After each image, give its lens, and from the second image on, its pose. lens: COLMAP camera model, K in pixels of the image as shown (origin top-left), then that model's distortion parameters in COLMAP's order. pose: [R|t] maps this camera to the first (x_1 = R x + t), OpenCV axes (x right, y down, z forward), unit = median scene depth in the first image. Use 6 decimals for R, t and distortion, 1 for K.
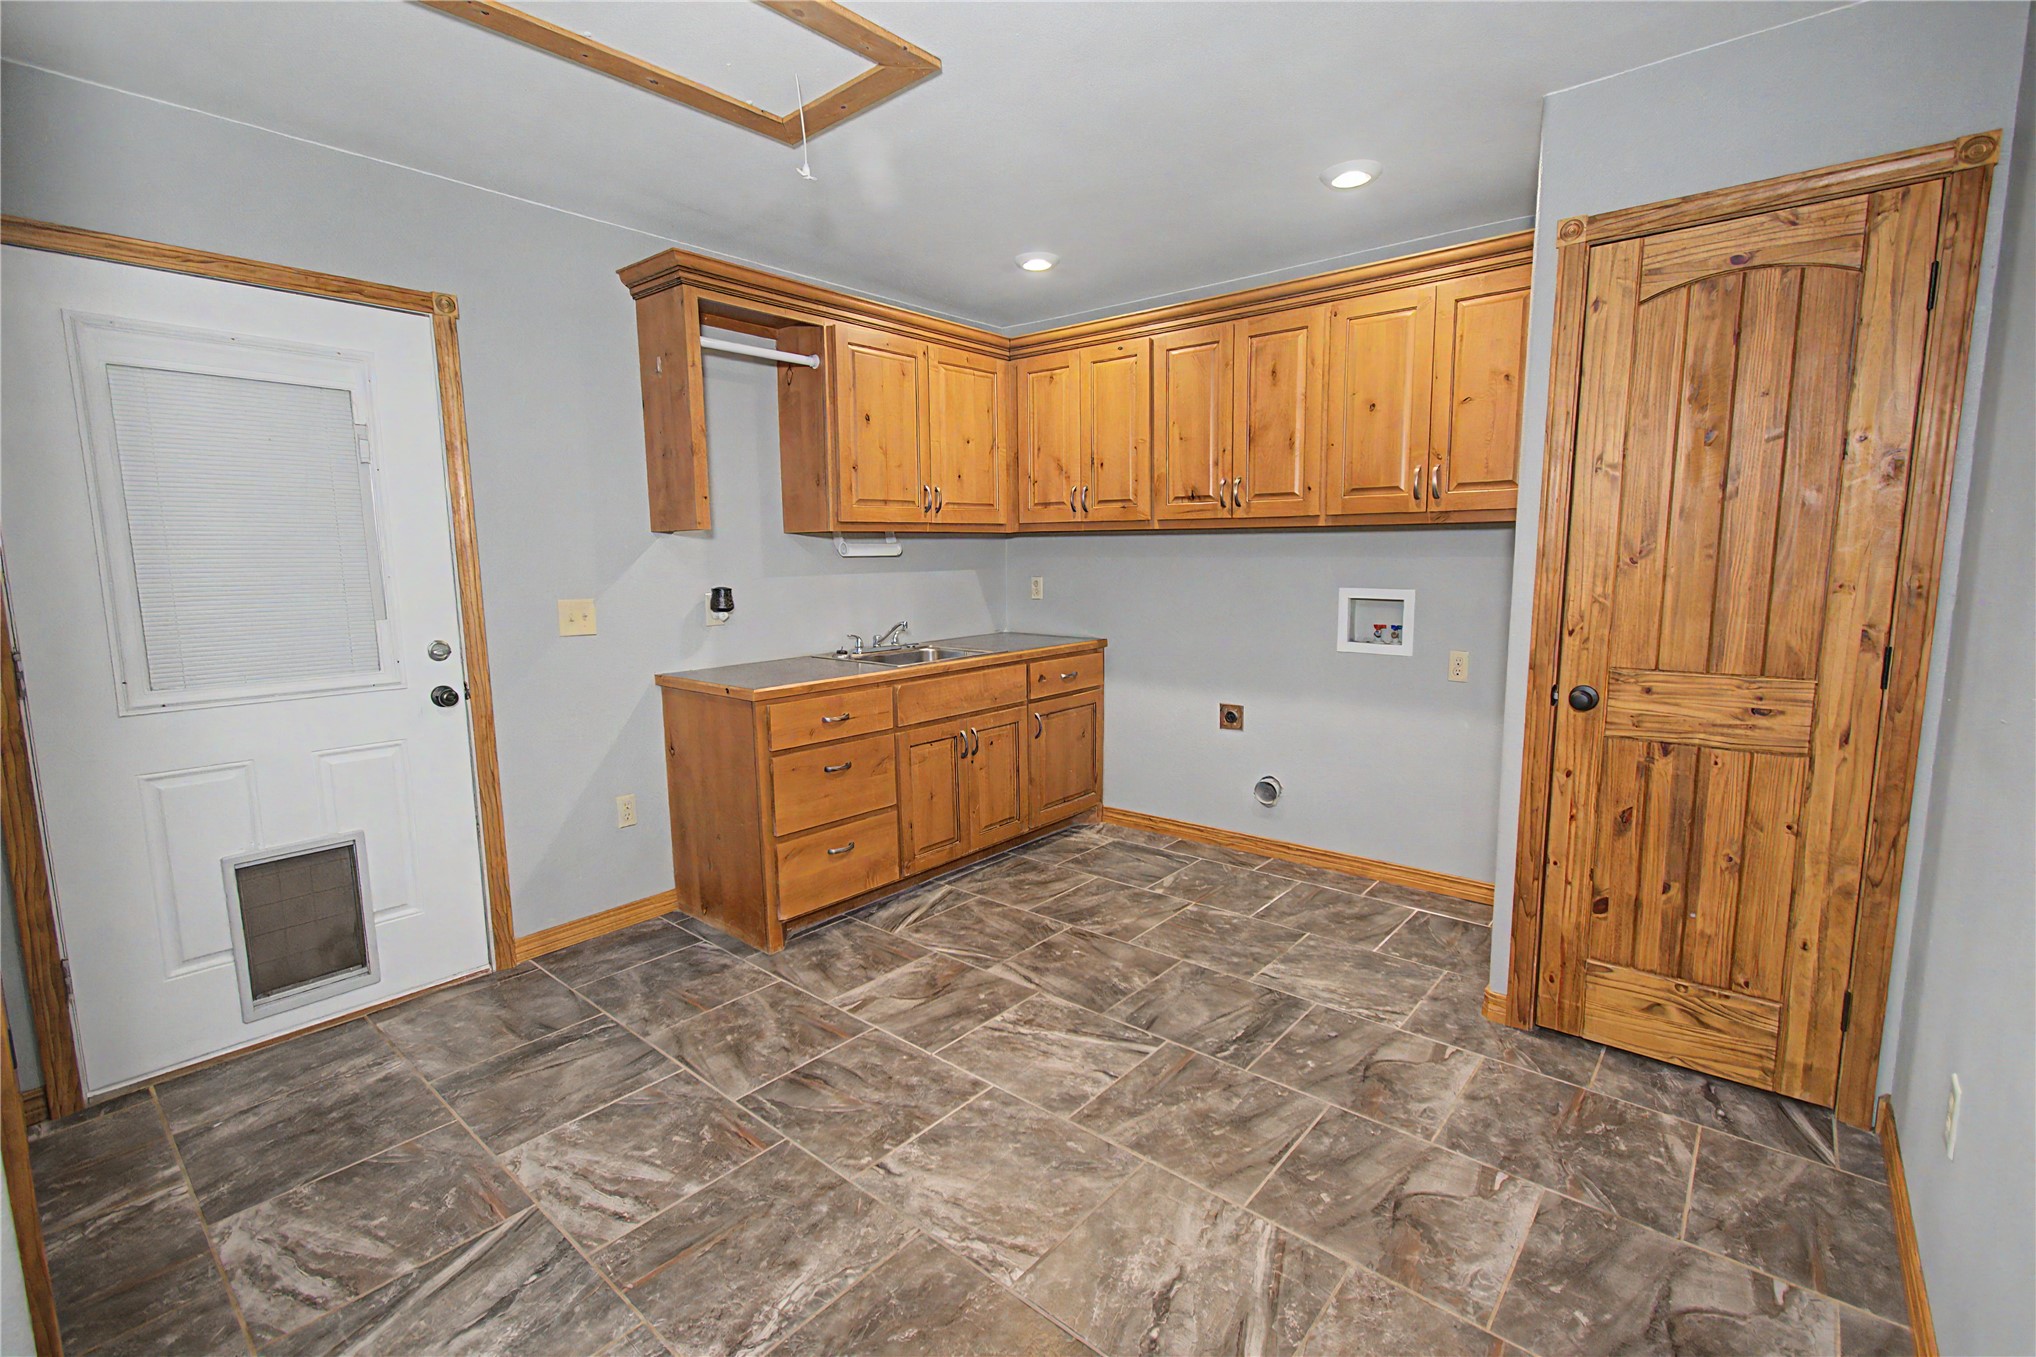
lens RADIAL K [[907.6, 0, 1018.0], [0, 907.6, 681.6], [0, 0, 1]] dist [-0.001705, 0.001927]
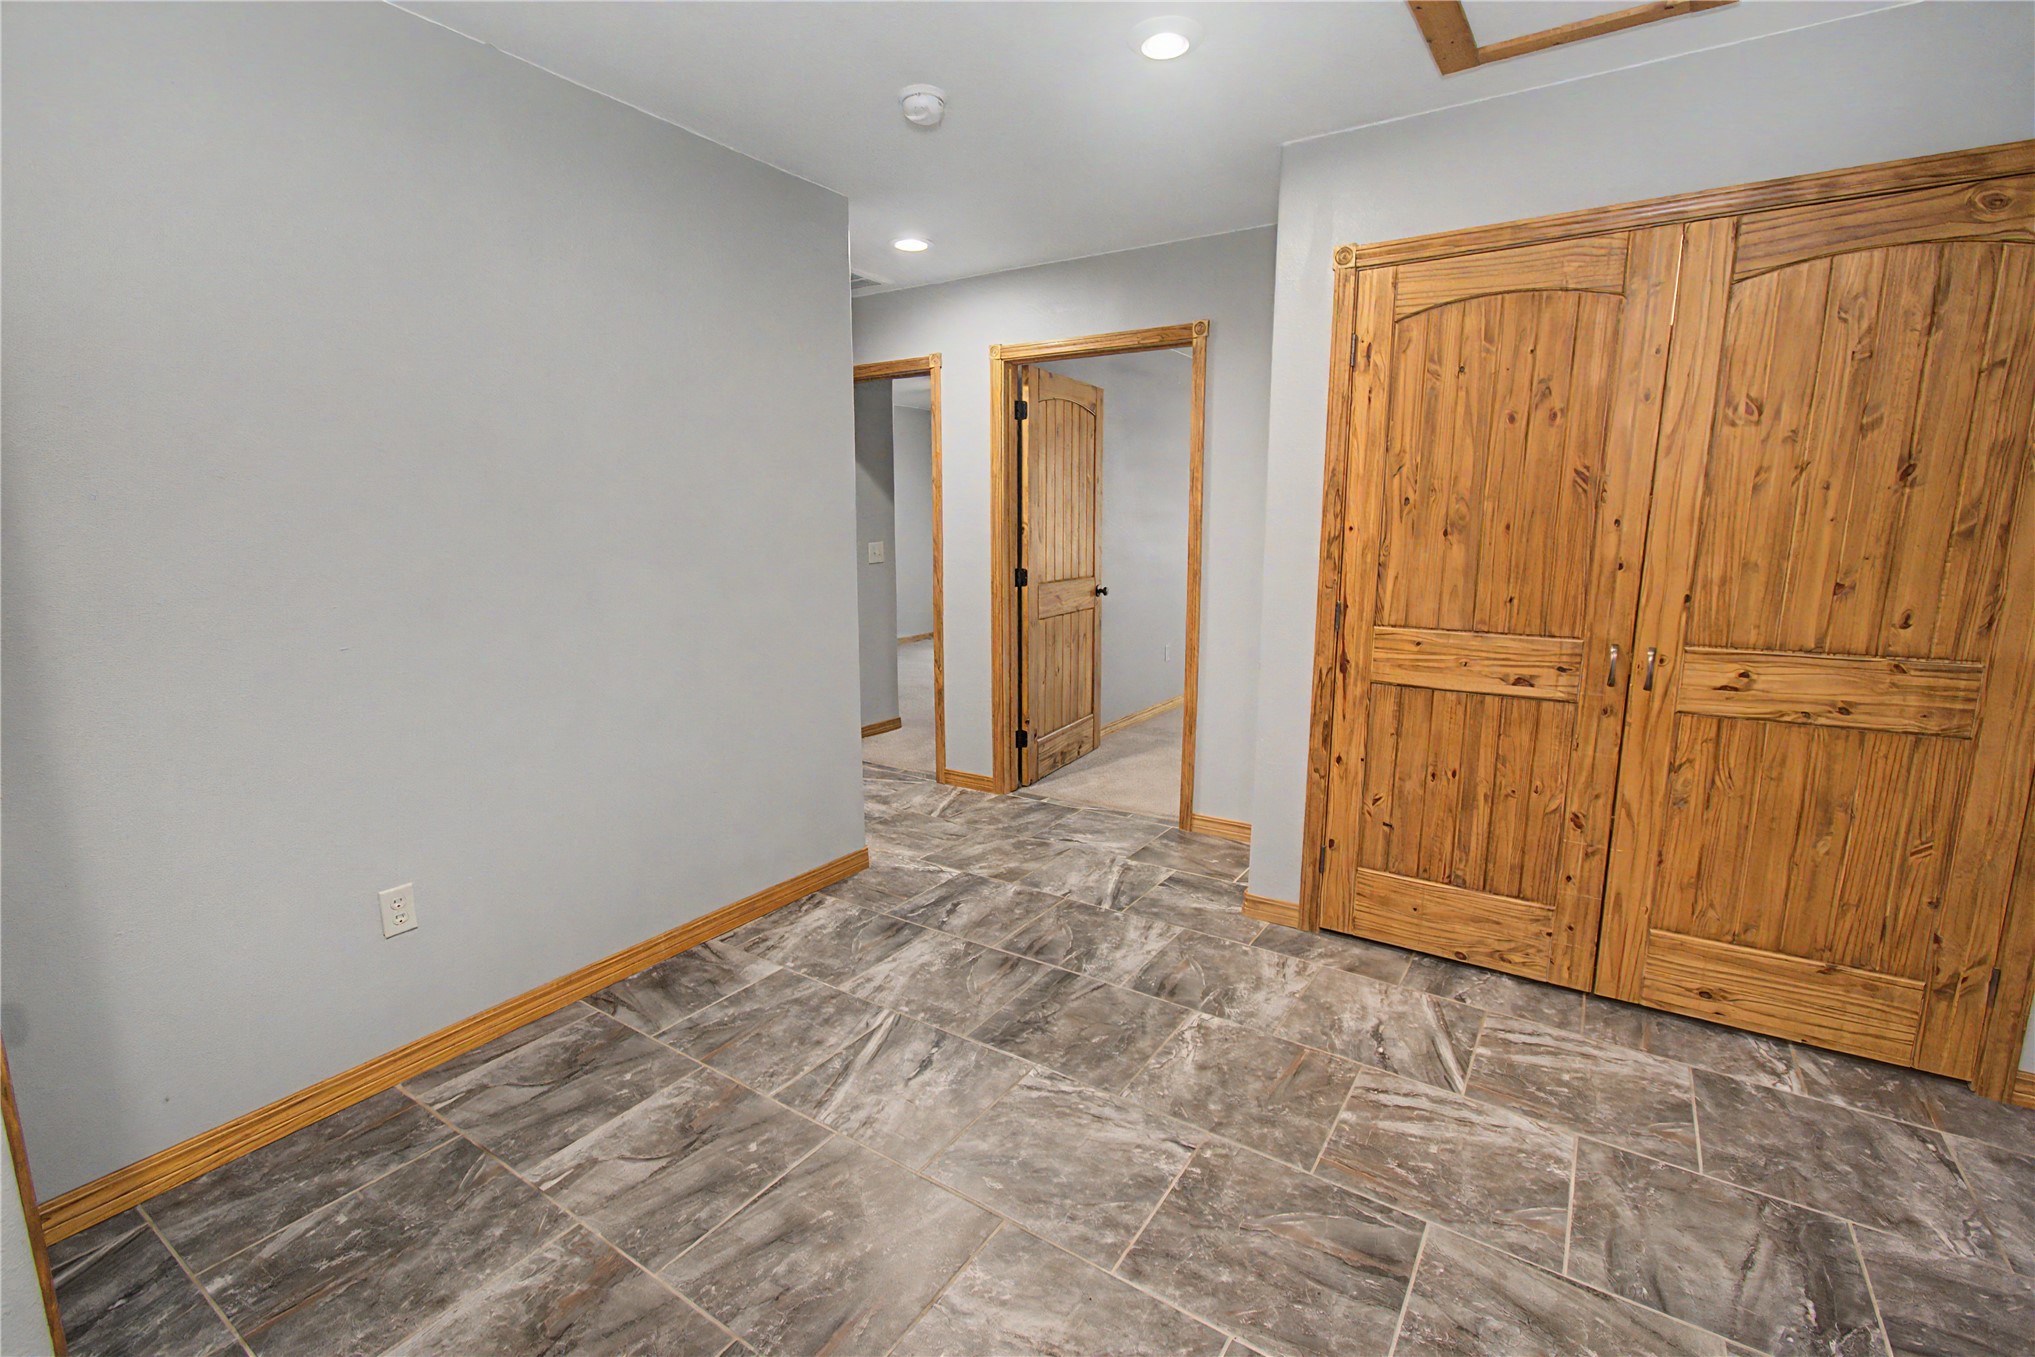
lens RADIAL K [[907.2, 0, 1014.1], [0, 907.2, 676.3], [0, 0, 1]] dist [-0.001705, 0.001927]
pose [[-0.992972, 0.029052, -0.114725, 0.138949], [-0.007325, 0.952454, 0.304594, -0.260717], [0.118119, 0.303294, -0.945548, 1.797736]]
